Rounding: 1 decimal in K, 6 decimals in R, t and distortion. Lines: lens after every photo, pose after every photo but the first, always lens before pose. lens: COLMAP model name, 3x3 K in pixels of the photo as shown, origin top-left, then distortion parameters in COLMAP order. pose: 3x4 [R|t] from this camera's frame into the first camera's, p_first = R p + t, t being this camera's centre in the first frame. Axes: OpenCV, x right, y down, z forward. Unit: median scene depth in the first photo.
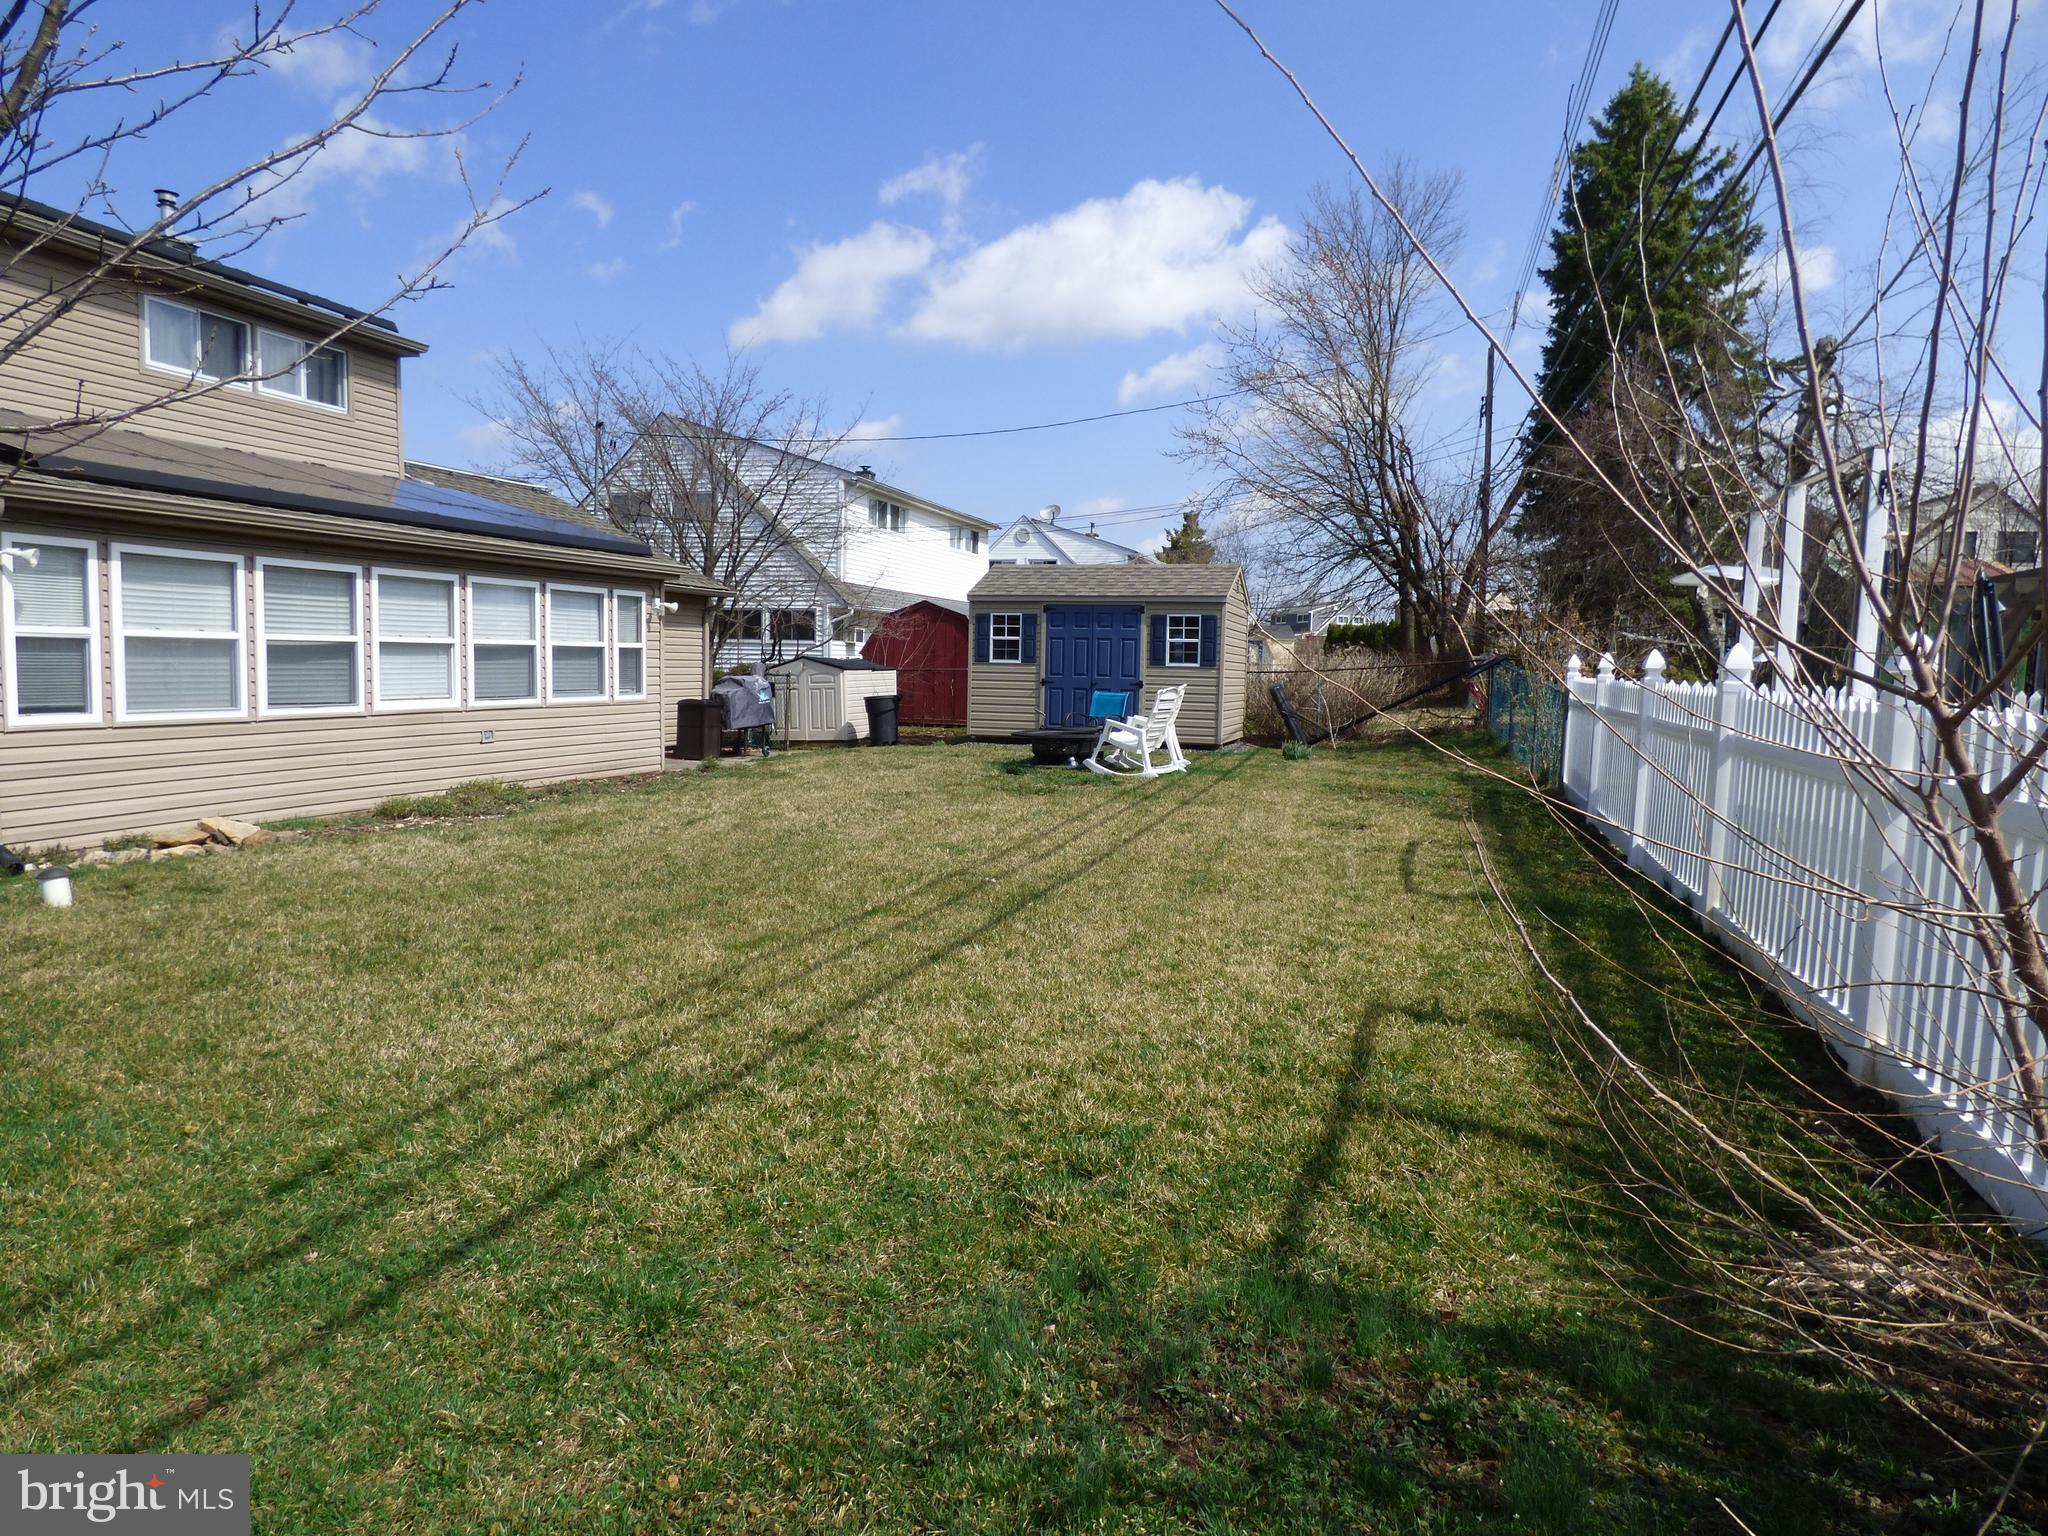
lens RADIAL K [[1261.6, 0, 1024.0], [0, 1261.6, 768.0], [0, 0, 1]] dist [-0.003747, 0.002082]
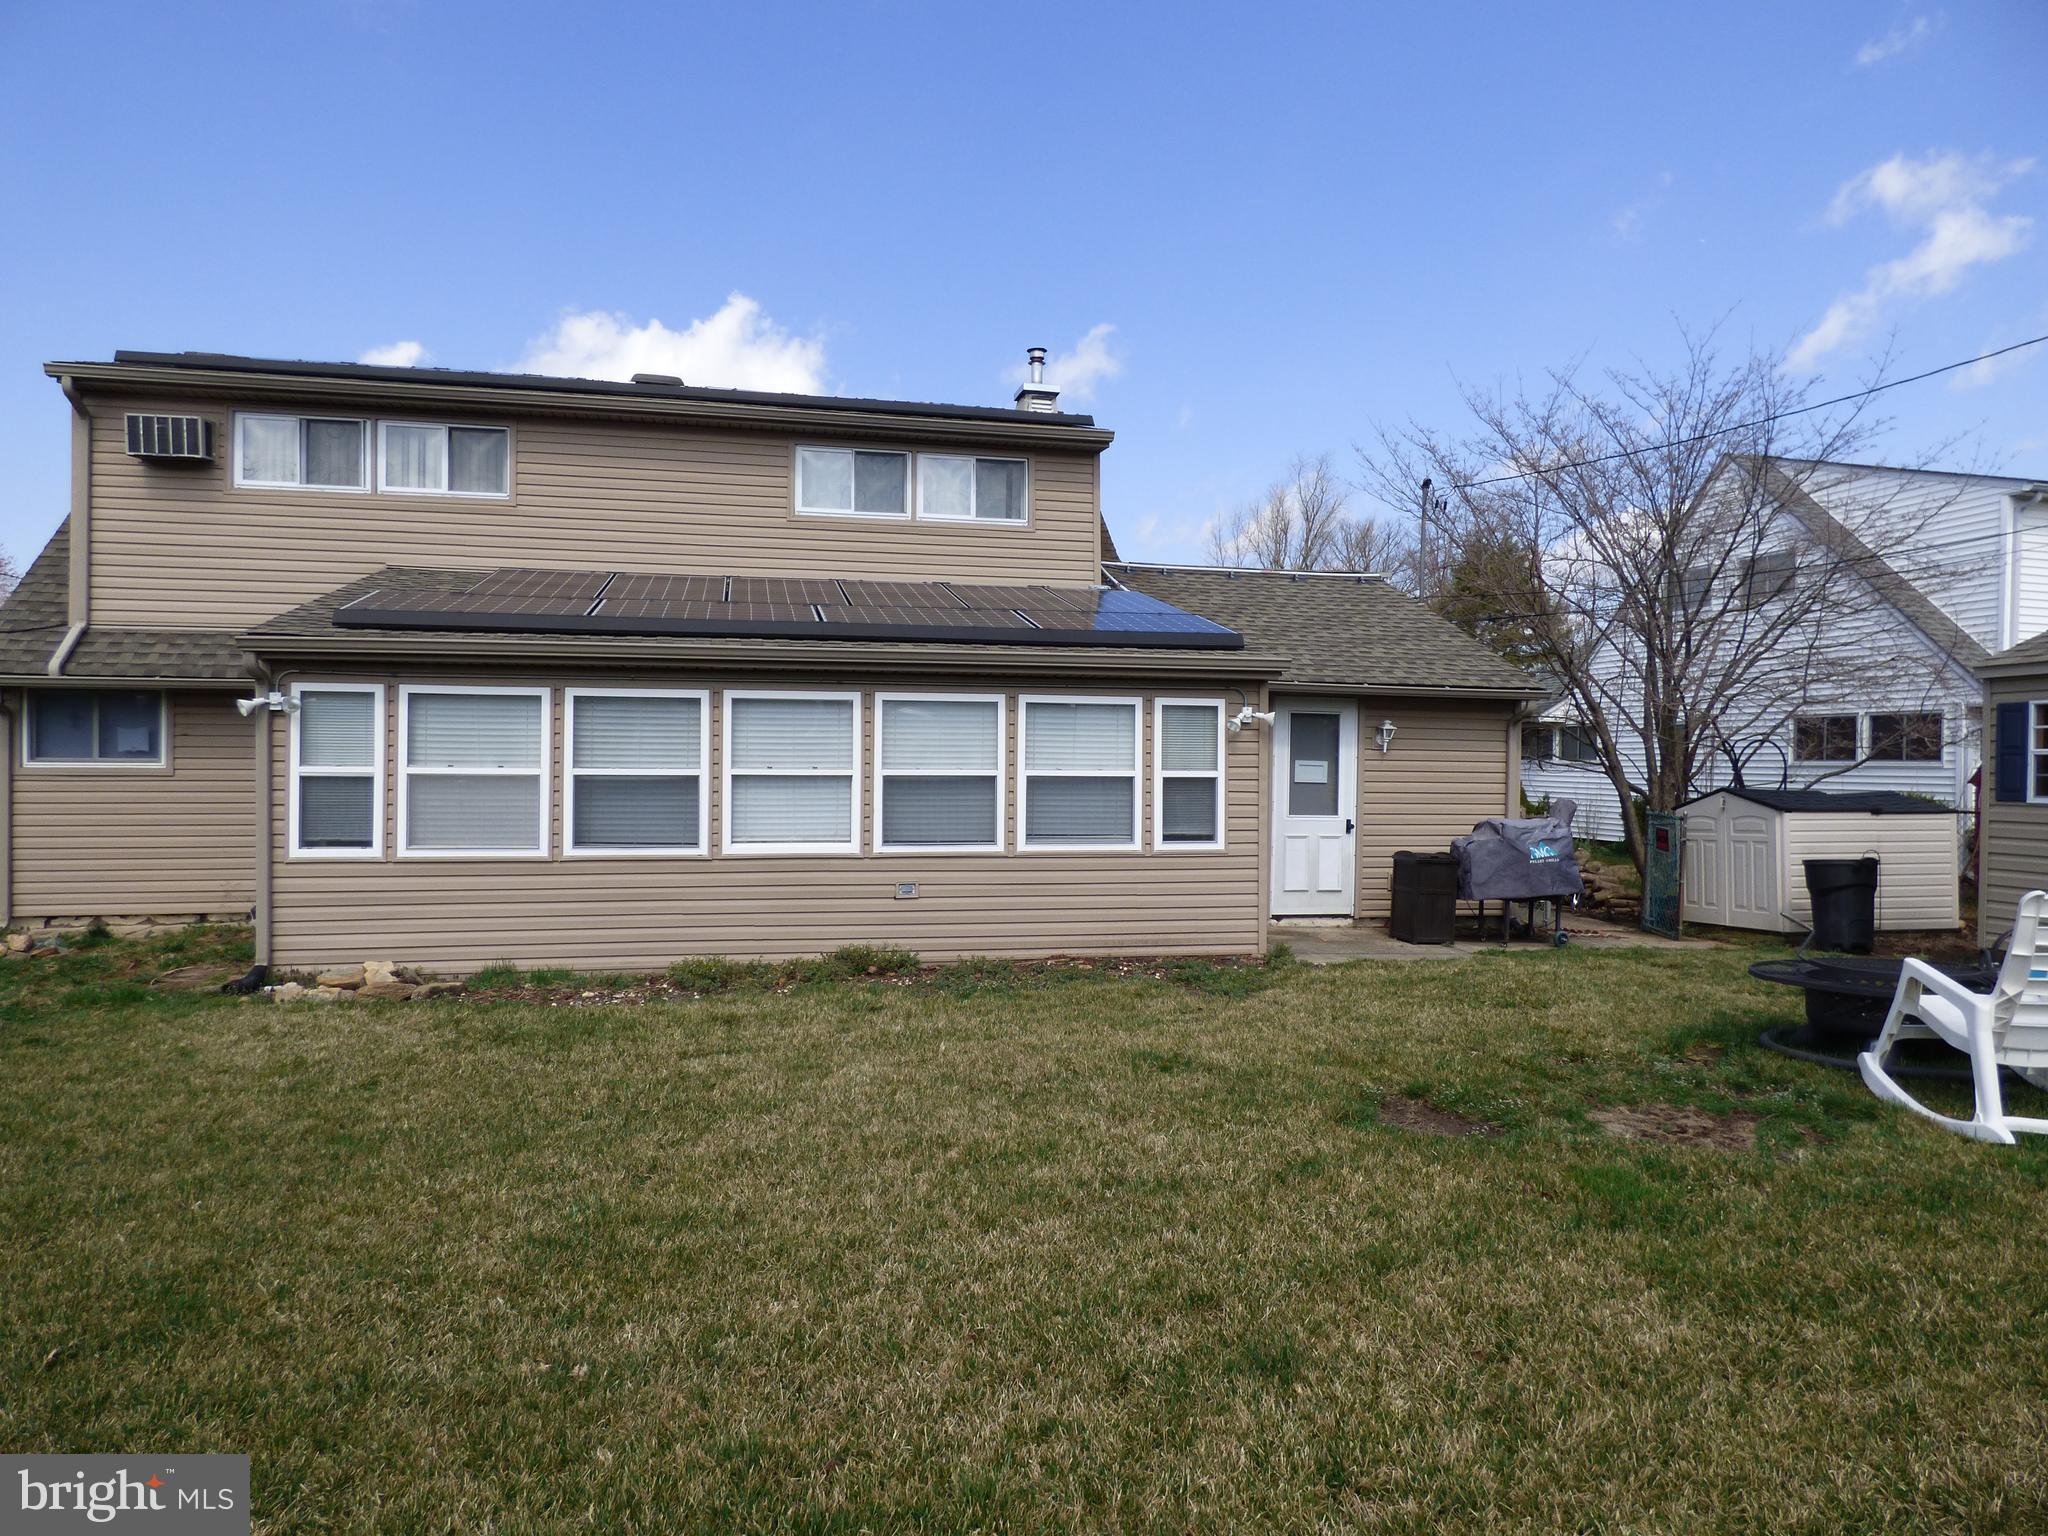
lens RADIAL K [[1261.6, 0, 1024.0], [0, 1261.6, 768.0], [0, 0, 1]] dist [-0.003747, 0.002082]
pose [[0.497322, -0.018431, -0.867370, 0.260043], [-0.071684, 0.995483, -0.062255, -0.050617], [0.864599, 0.093137, 0.493754, 0.579472]]
